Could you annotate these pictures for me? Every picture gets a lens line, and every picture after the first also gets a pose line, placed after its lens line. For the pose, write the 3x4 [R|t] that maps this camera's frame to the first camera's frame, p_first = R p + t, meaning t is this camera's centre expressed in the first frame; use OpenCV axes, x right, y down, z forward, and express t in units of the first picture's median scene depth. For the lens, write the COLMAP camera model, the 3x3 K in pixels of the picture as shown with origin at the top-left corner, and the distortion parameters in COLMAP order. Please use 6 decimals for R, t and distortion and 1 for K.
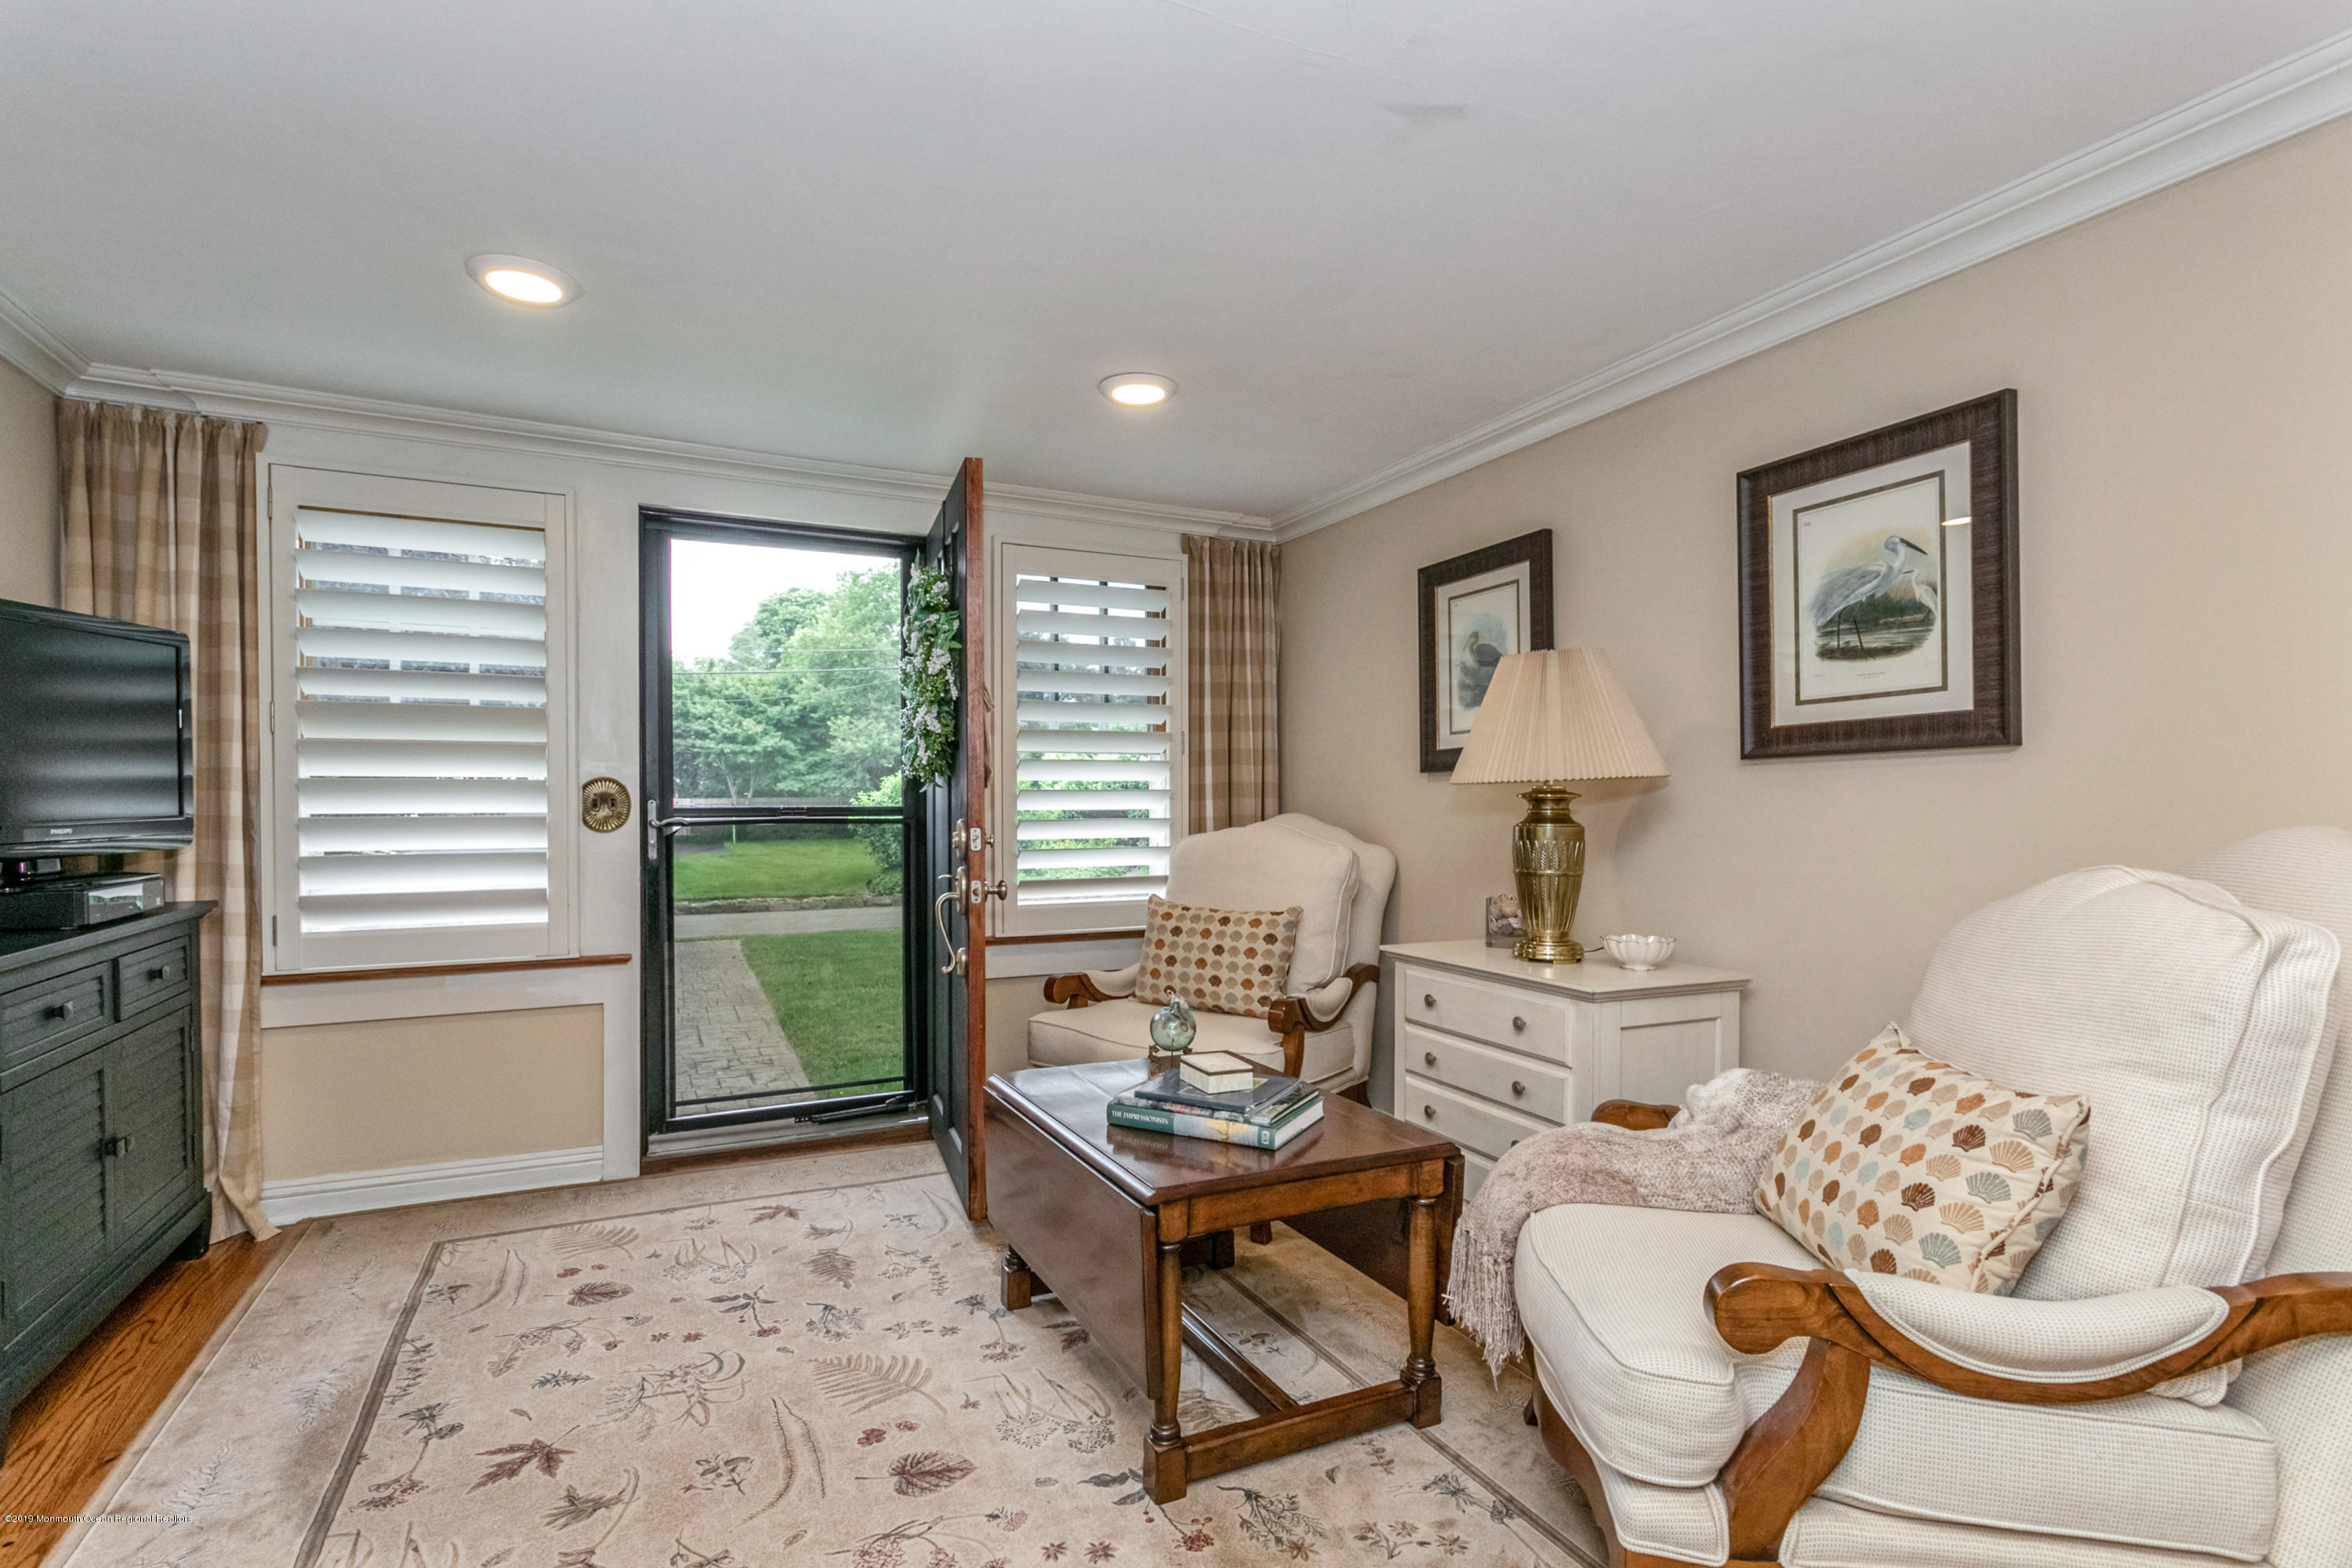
lens RADIAL K [[1115.1, 0, 1143.2], [0, 1115.1, 810.6], [0, 0, 1]] dist [-0.001693, 0.001861]
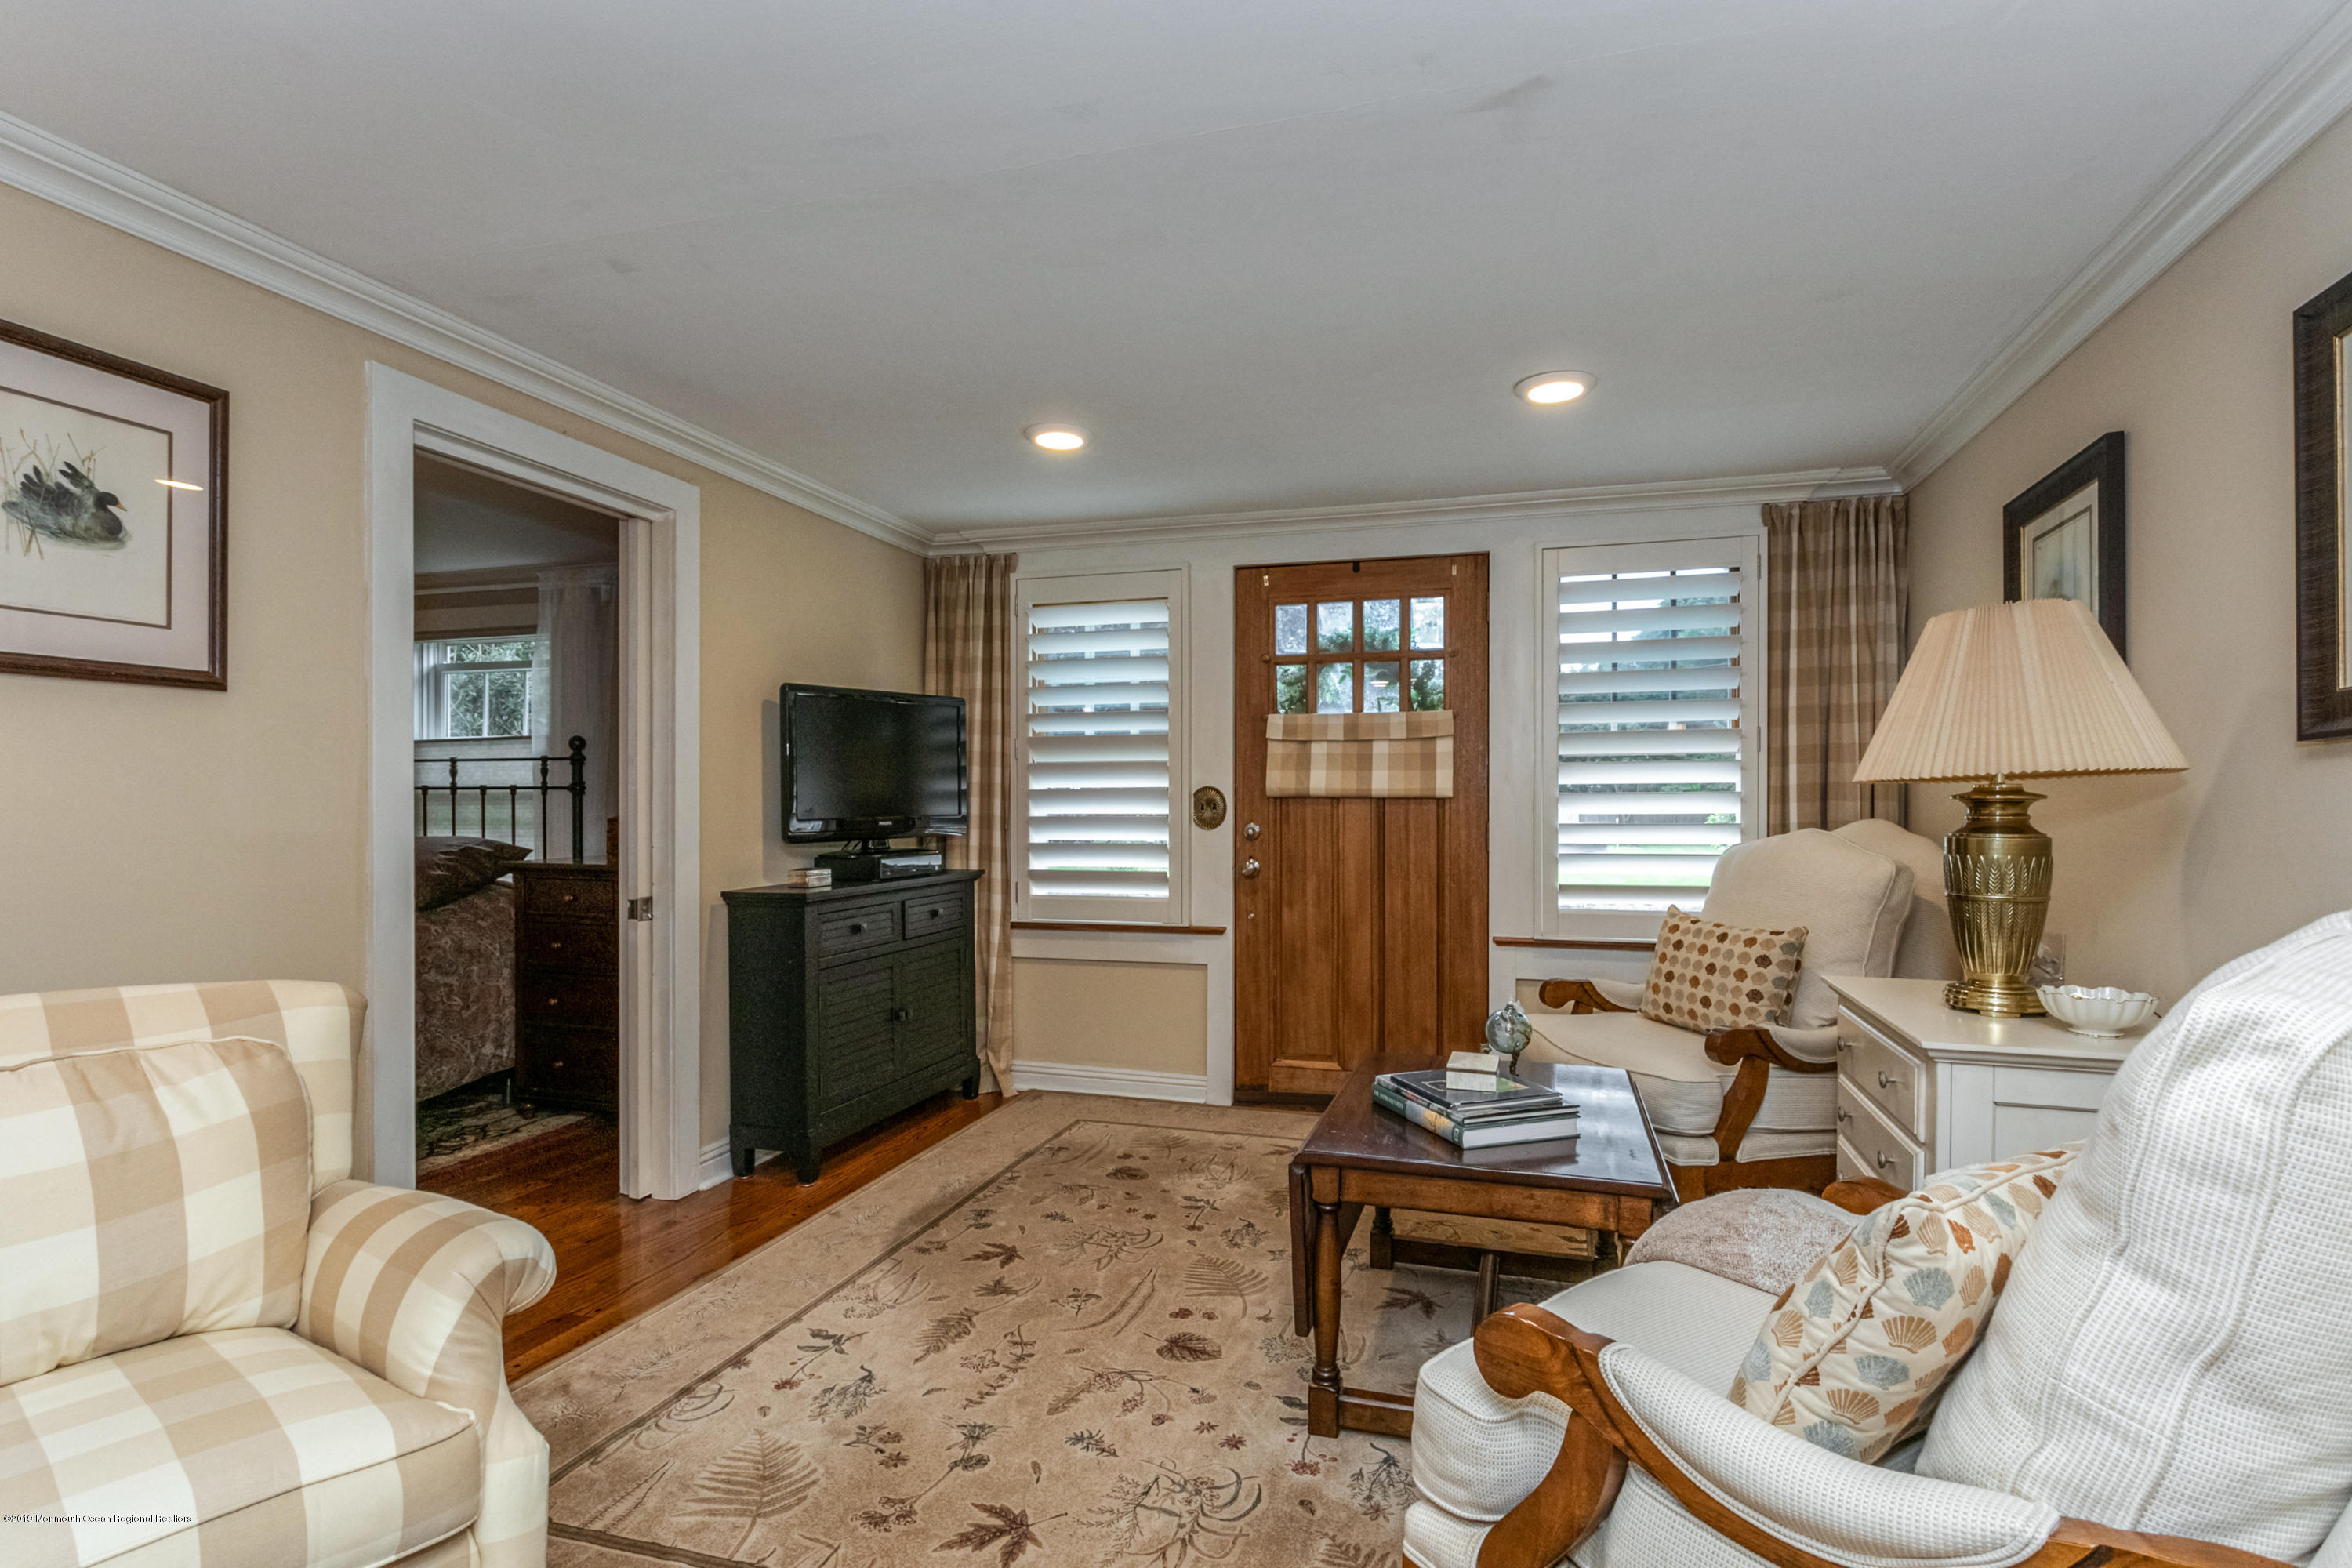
lens RADIAL K [[1115.1, 0, 1201.9], [0, 1115.1, 807.5], [0, 0, 1]] dist [-0.001693, 0.001861]
pose [[0.743755, 0.000860, -0.668451, 0.403307], [-0.005054, 0.999978, -0.004337, -0.000020], [0.668433, 0.006604, 0.743743, 0.054438]]
